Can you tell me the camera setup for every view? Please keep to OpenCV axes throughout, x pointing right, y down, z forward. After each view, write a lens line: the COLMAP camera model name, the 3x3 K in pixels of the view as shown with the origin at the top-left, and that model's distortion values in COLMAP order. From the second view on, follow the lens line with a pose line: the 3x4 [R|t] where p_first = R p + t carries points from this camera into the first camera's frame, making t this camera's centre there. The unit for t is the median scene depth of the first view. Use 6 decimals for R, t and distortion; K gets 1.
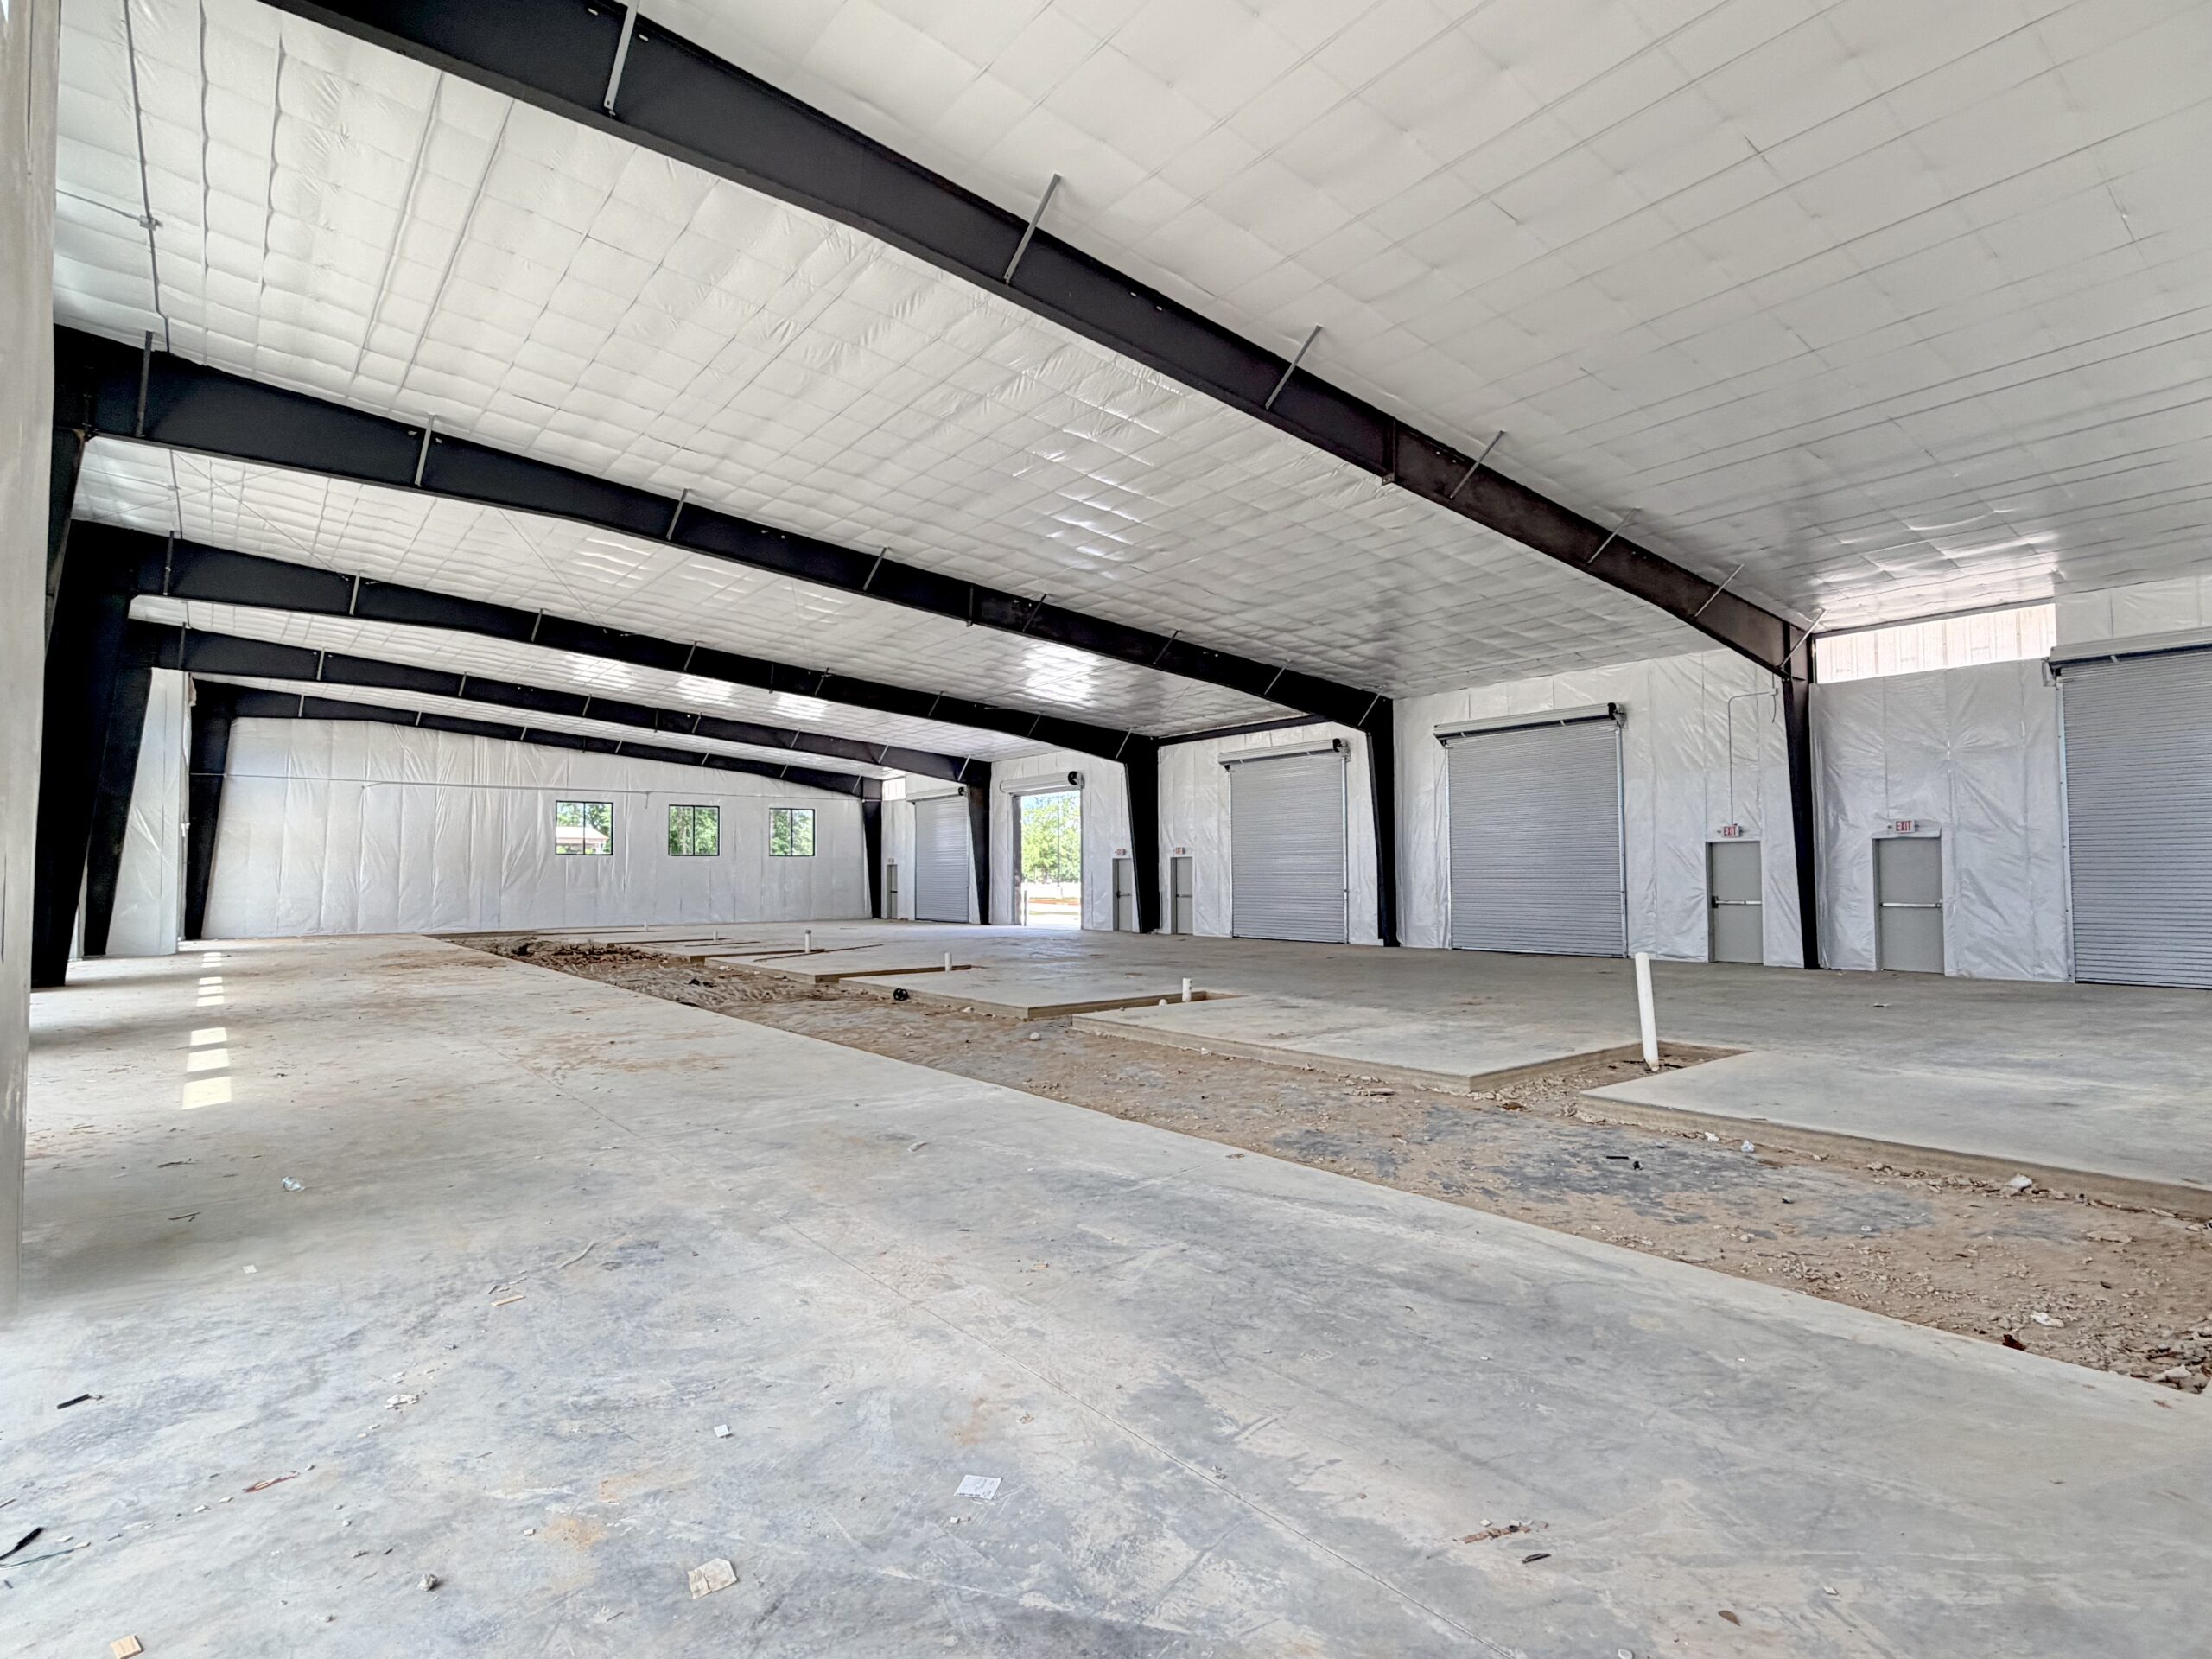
lens RADIAL K [[1028.2, 0, 1106.0], [0, 1028.2, 829.5], [0, 0, 1]] dist [-0.001543, 0.000499]
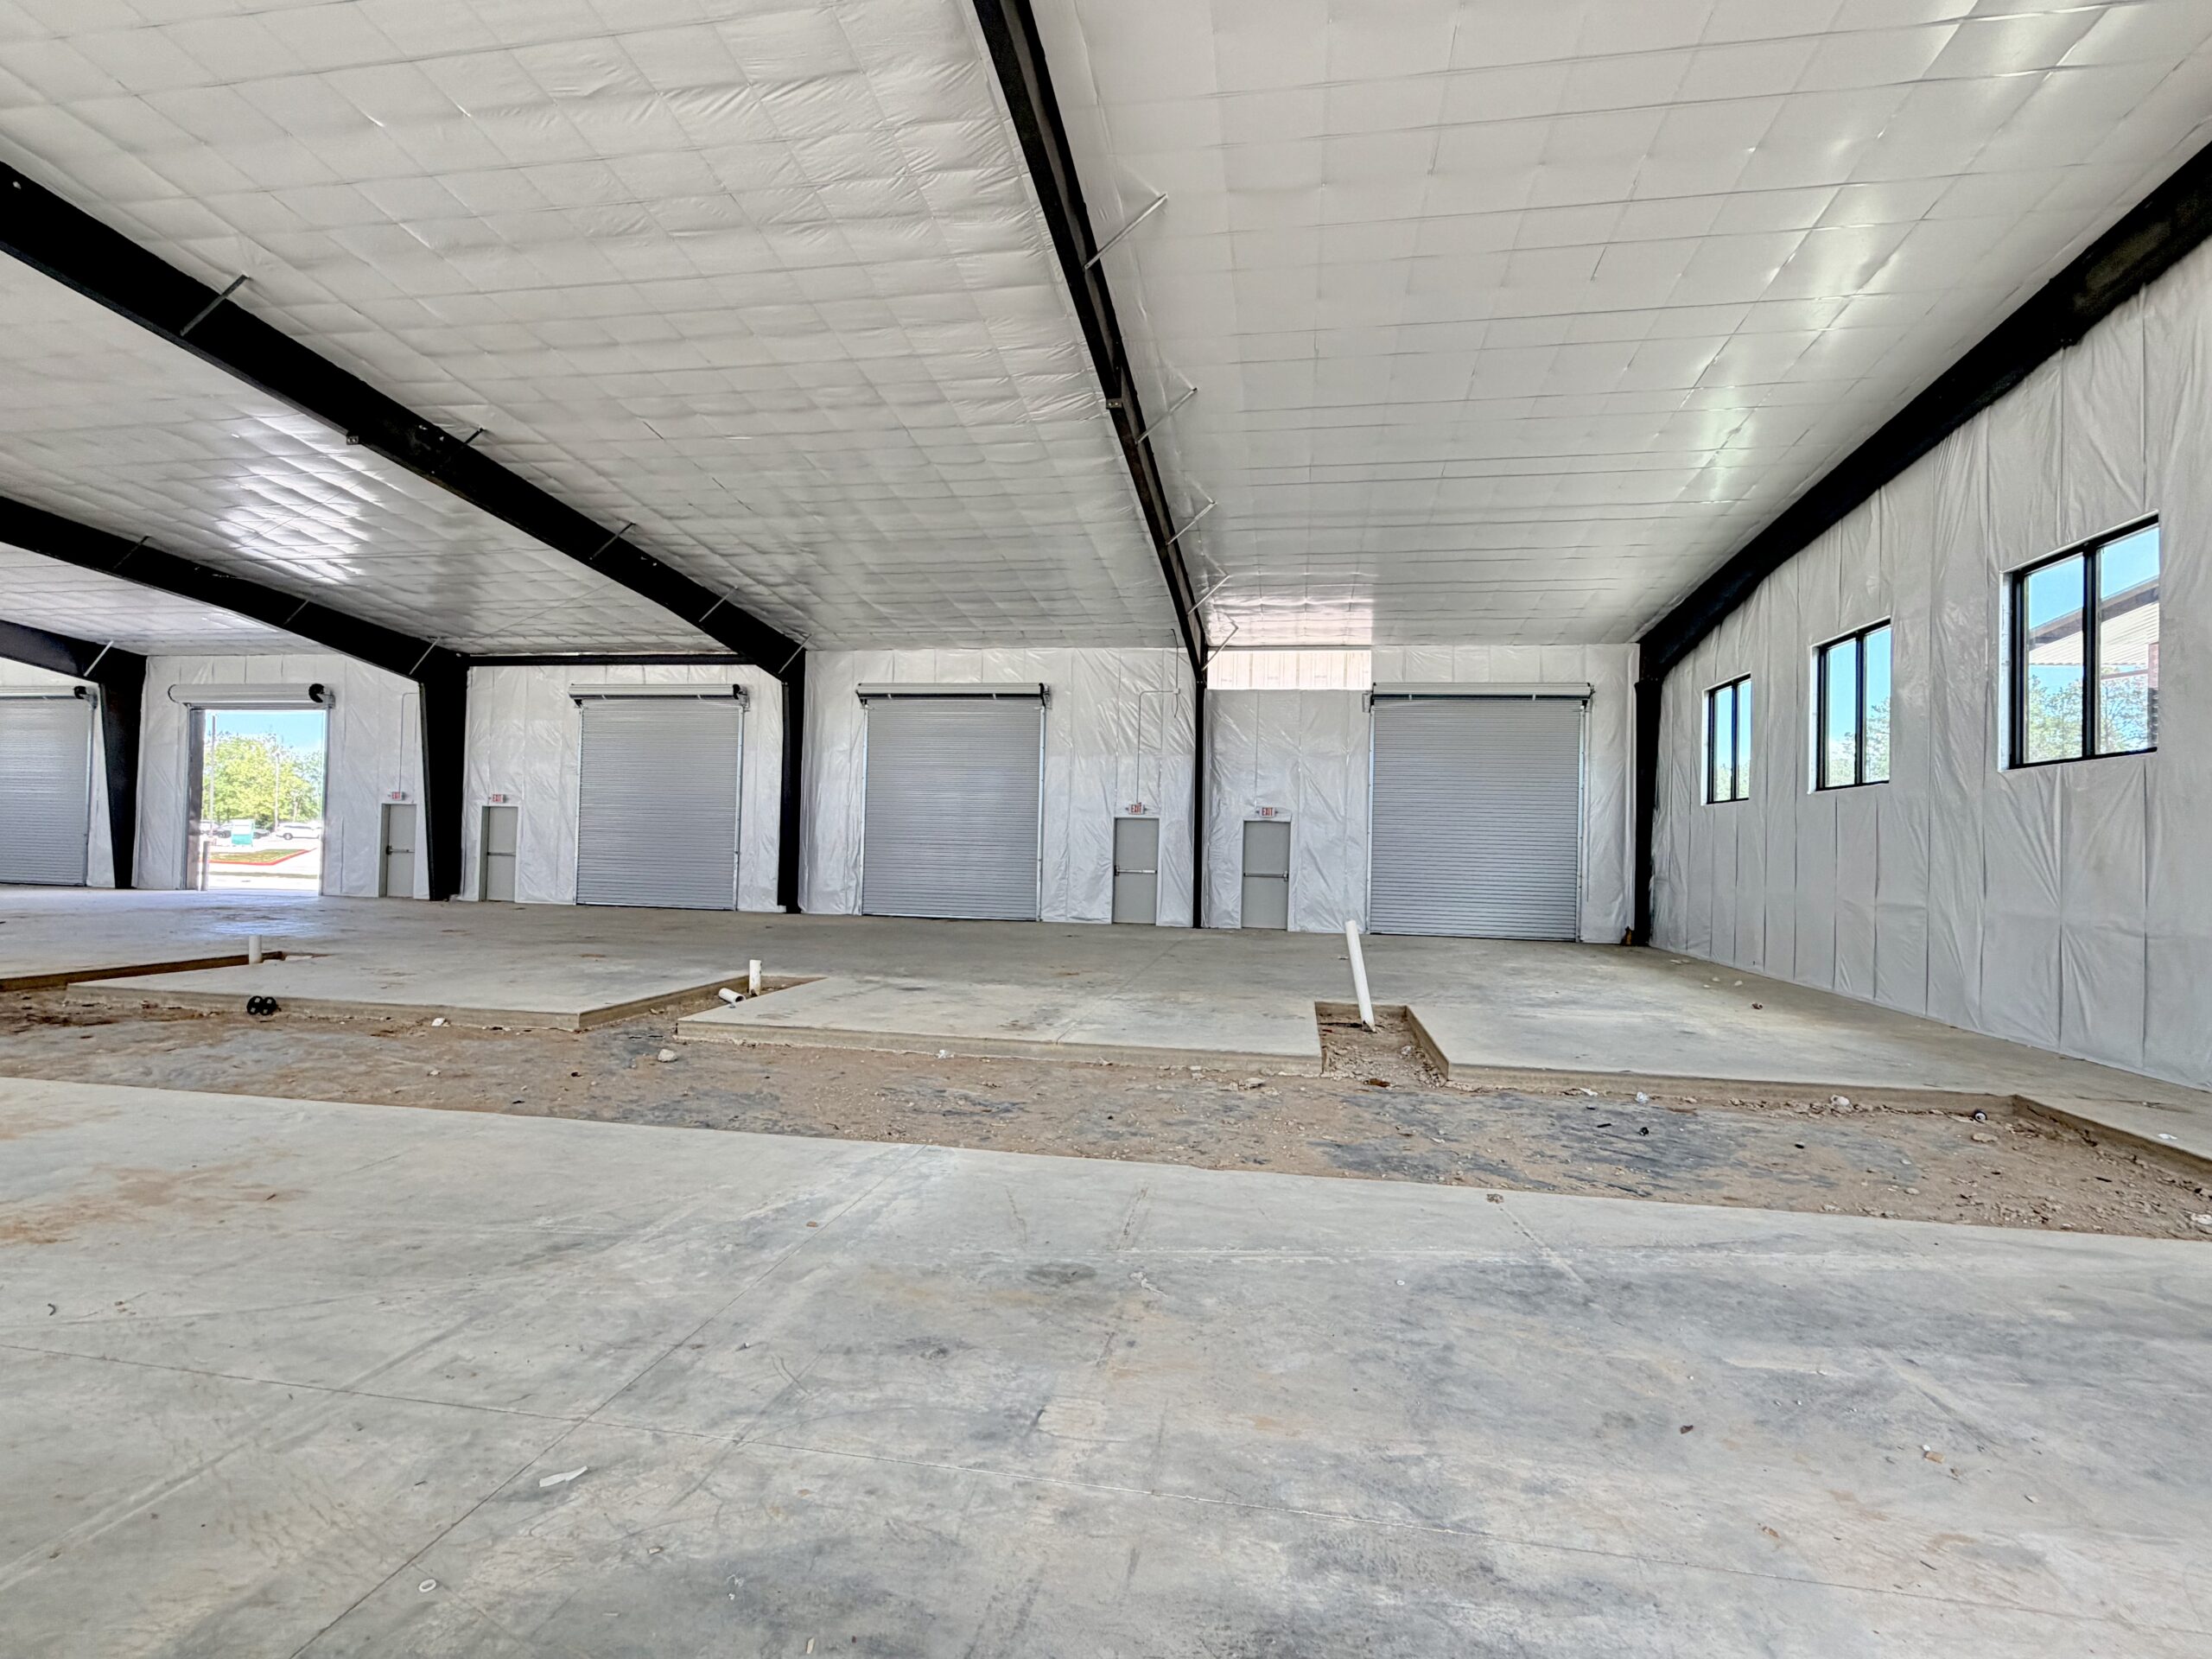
lens RADIAL K [[1028.2, 0, 1106.0], [0, 1028.2, 829.5], [0, 0, 1]] dist [-0.001543, 0.000499]
pose [[0.773639, 0.036667, 0.632565, -0.165793], [-0.059006, 0.998155, 0.014306, 0.012289], [-0.630873, -0.048393, 0.774375, 0.163750]]
